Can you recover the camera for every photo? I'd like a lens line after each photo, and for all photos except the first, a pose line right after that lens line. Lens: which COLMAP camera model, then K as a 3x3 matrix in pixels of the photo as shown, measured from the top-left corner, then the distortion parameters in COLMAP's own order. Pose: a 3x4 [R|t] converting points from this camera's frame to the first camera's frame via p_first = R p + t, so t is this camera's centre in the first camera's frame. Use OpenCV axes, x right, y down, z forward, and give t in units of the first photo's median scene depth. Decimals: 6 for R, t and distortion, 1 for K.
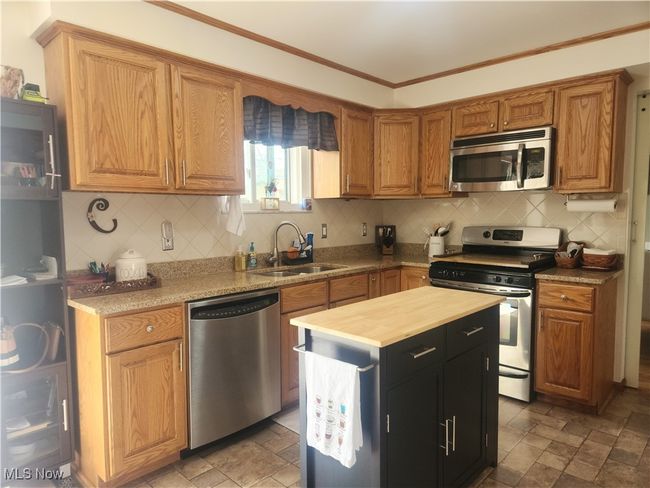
lens RADIAL K [[437.5, 0, 327.8], [0, 437.5, 248.7], [0, 0, 1]] dist [0.073148, -0.051046]
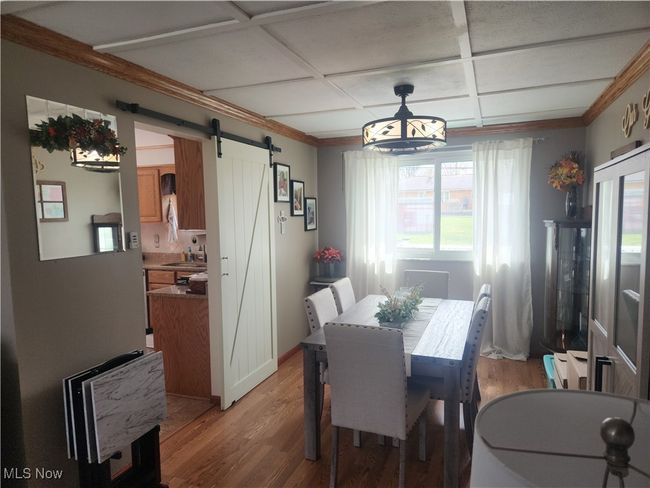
lens RADIAL K [[437.5, 0, 325.1], [0, 437.5, 248.3], [0, 0, 1]] dist [0.073148, -0.051046]
pose [[0.369362, 0.078251, -0.925985, 1.975473], [-0.068629, 0.996024, 0.056794, -0.174167], [0.926748, 0.042572, 0.373264, 0.941790]]
